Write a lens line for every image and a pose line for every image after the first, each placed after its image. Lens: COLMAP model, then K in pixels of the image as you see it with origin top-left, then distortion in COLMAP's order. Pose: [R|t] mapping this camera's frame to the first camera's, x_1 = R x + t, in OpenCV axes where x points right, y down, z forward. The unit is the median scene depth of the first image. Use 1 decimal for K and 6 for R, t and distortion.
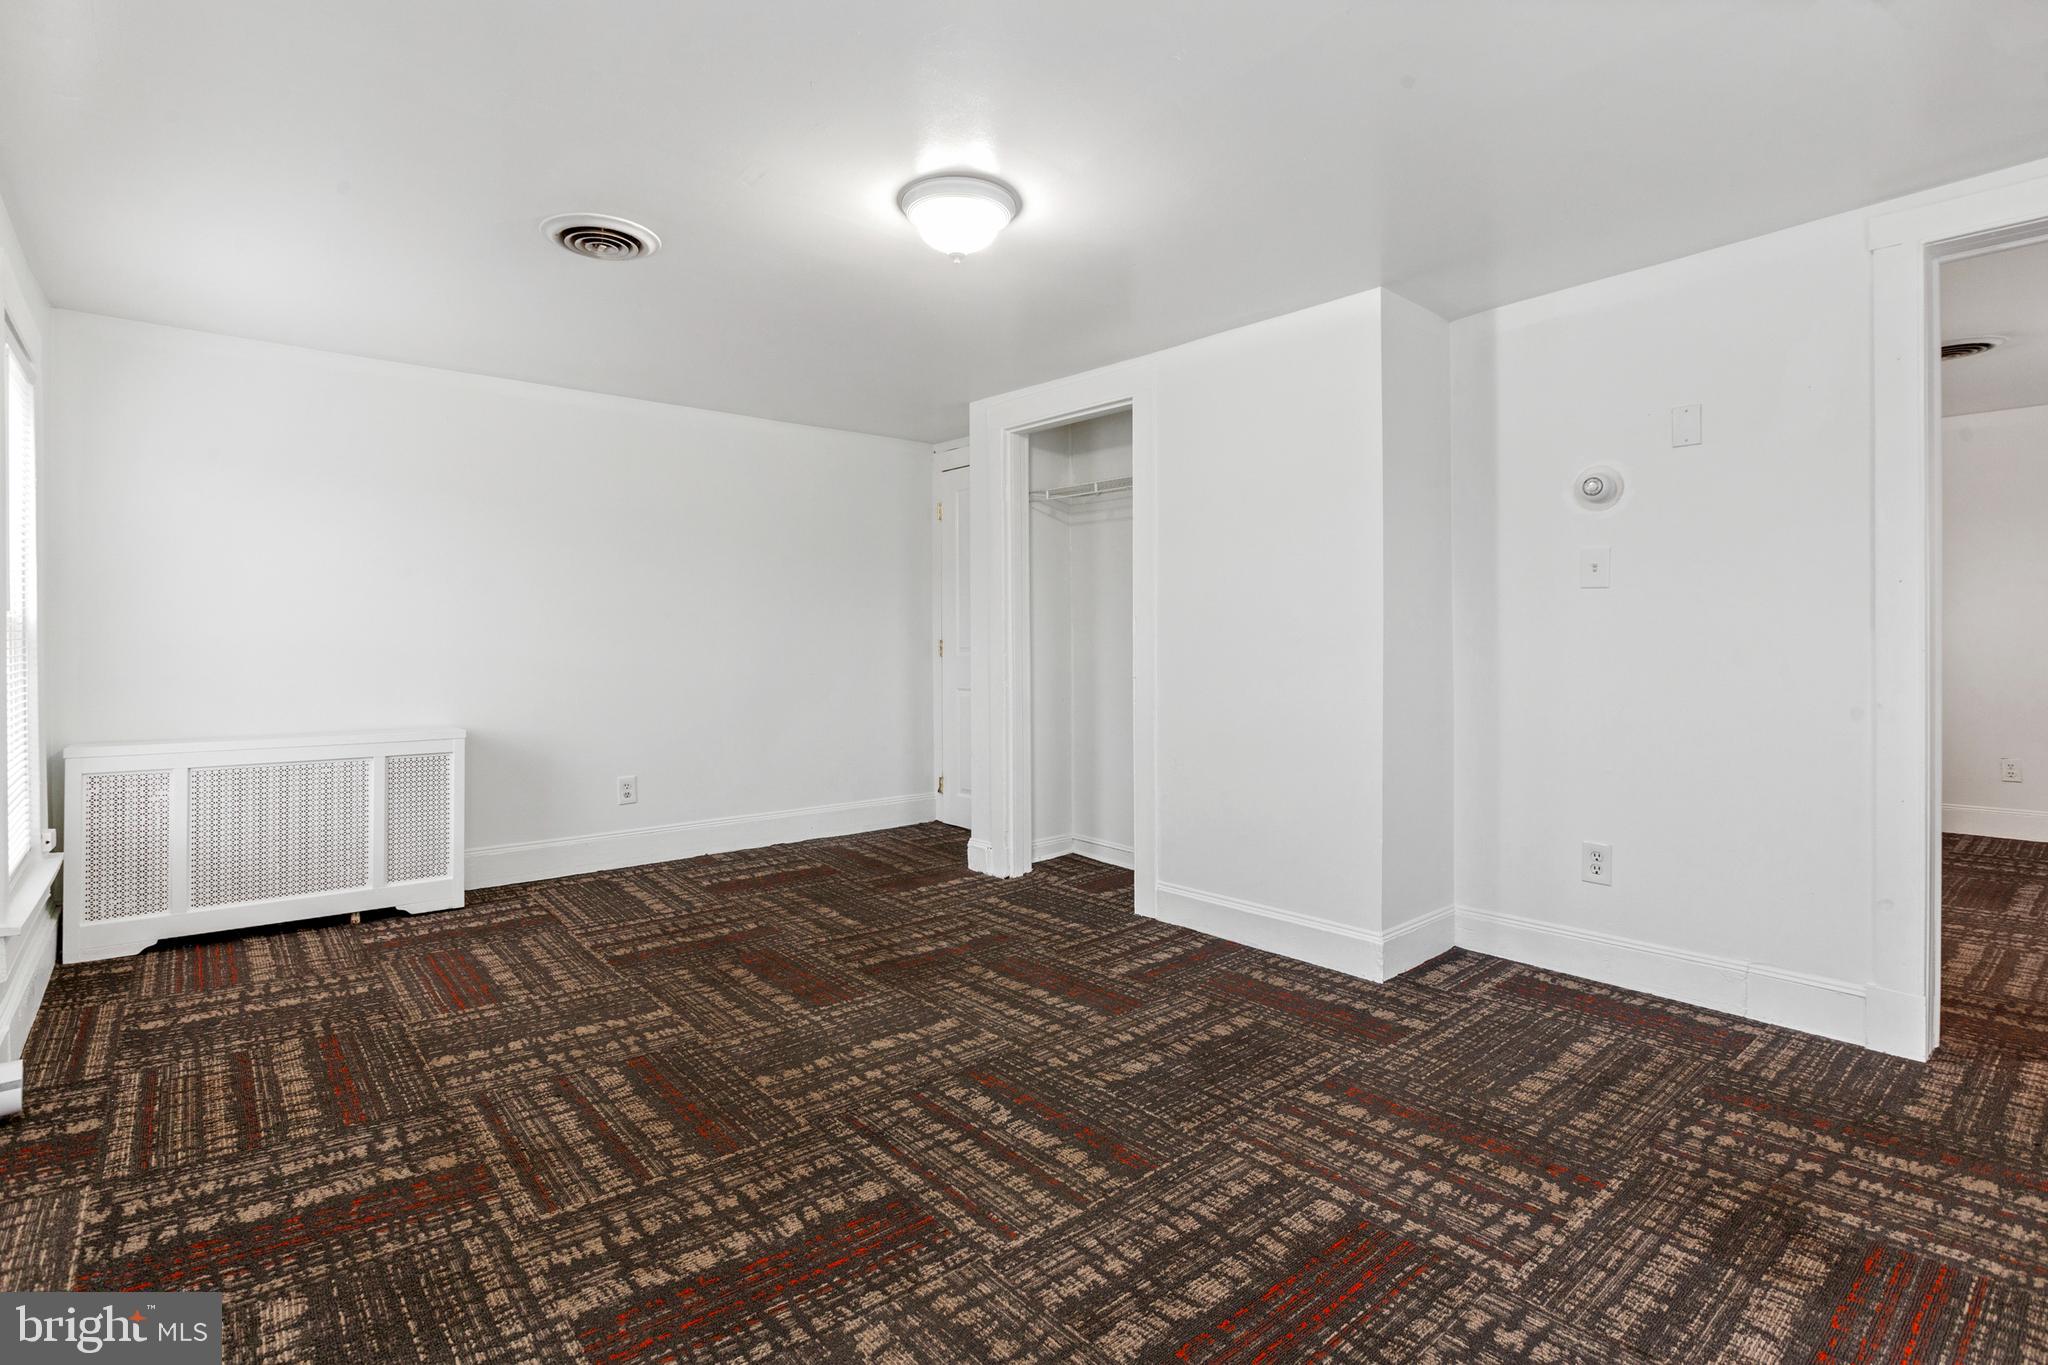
lens RADIAL K [[987.8, 0, 988.4], [0, 987.8, 629.9], [0, 0, 1]] dist [-0.009821, 0.000249]
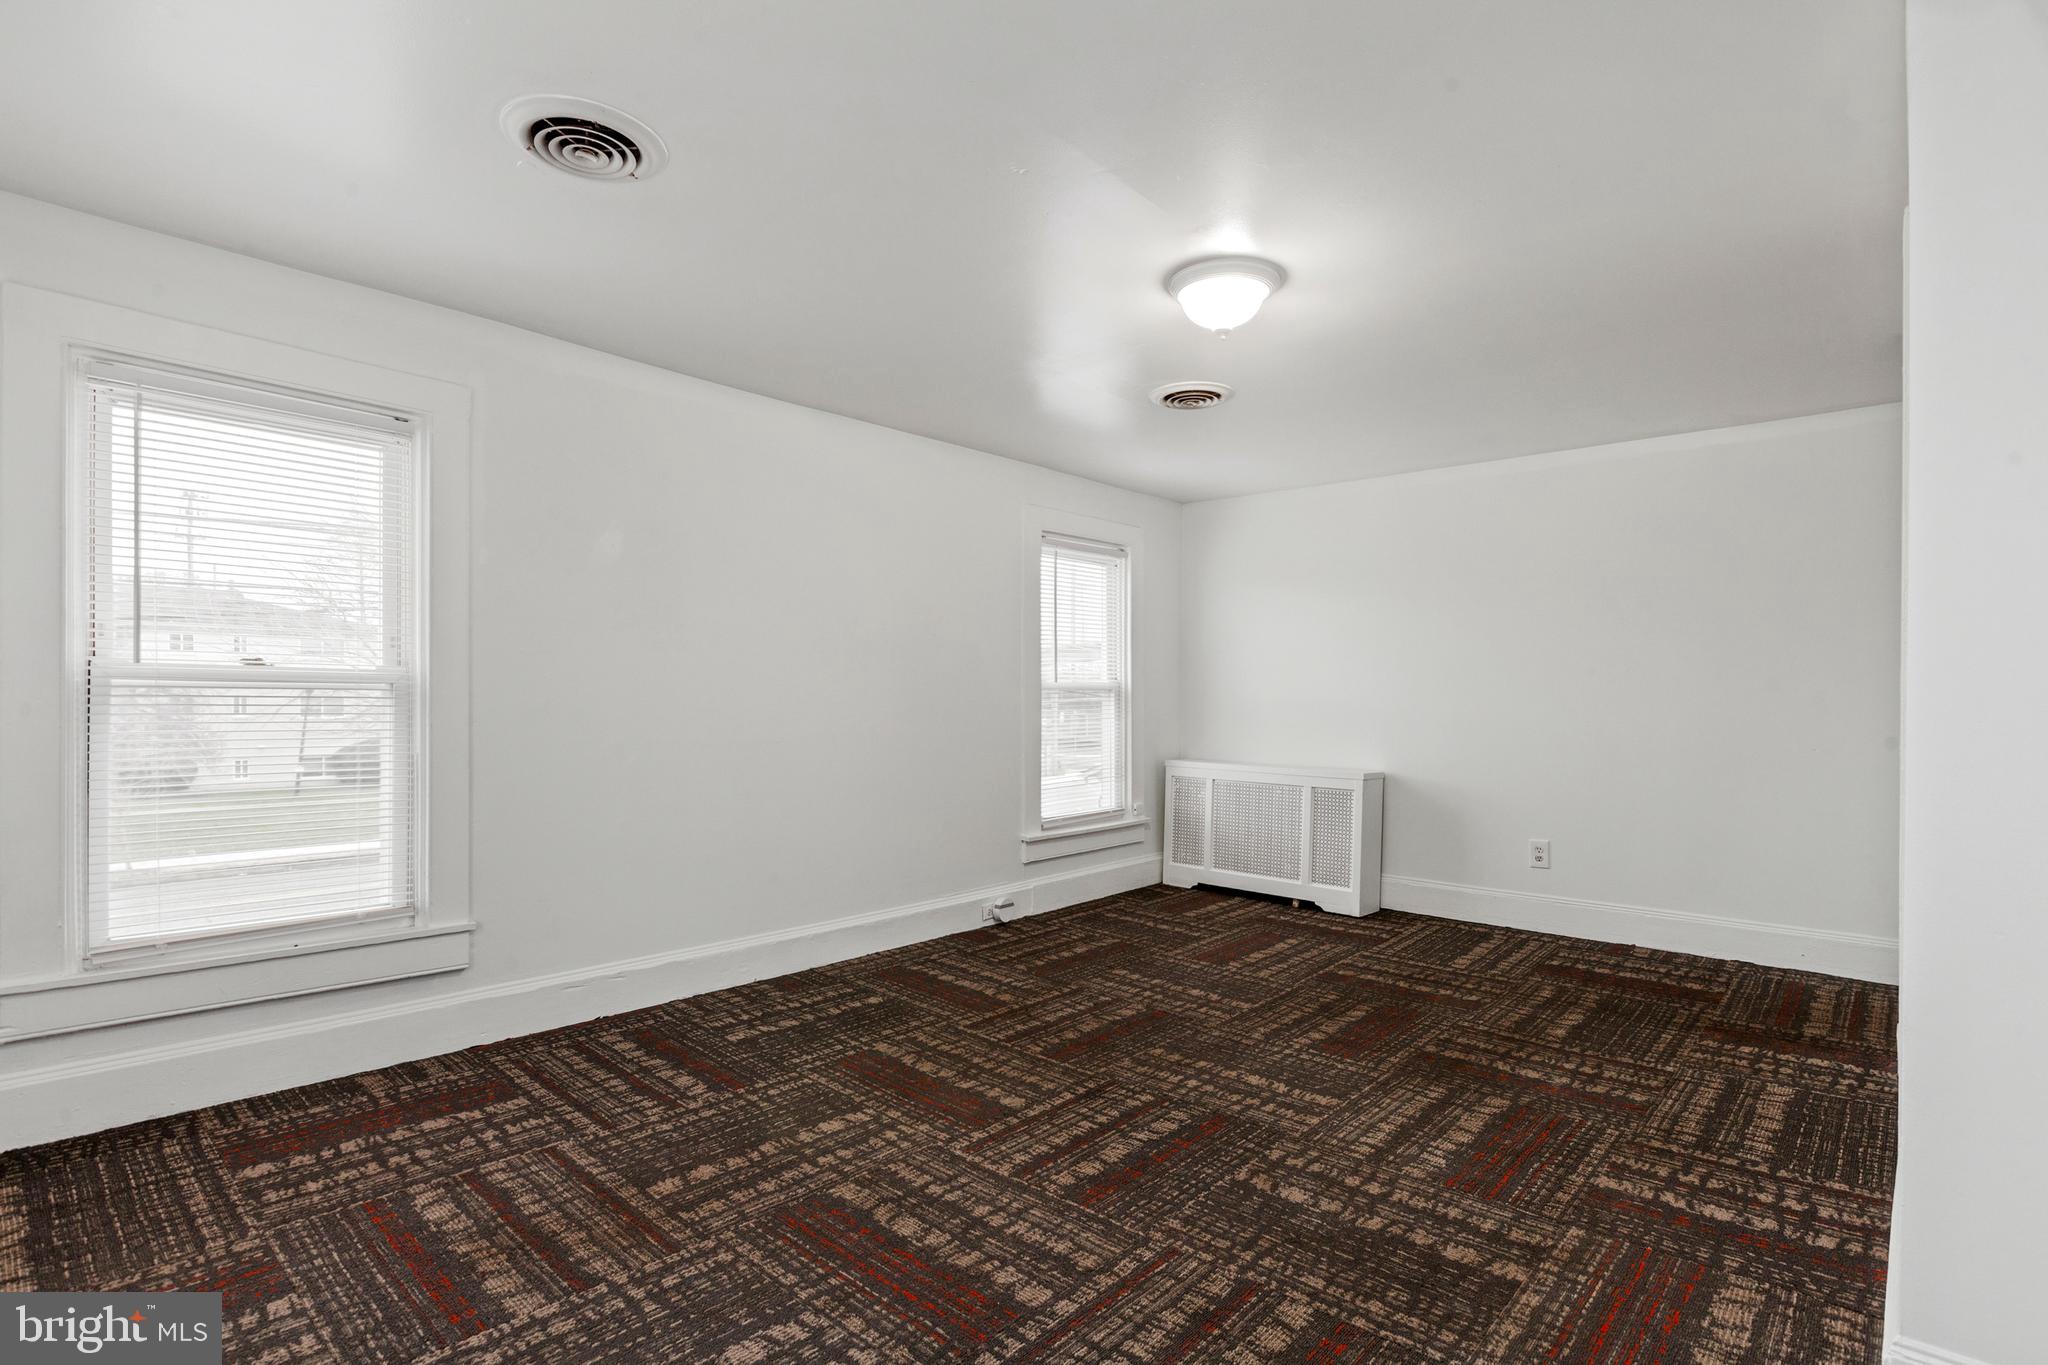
lens RADIAL K [[987.8, 0, 1021.6], [0, 987.8, 690.4], [0, 0, 1]] dist [-0.009821, 0.000249]
pose [[0.146916, -0.001671, -0.989147, 0.951345], [0.002335, 0.999996, -0.001342, -0.000068], [0.989146, -0.002113, 0.146920, 0.622368]]
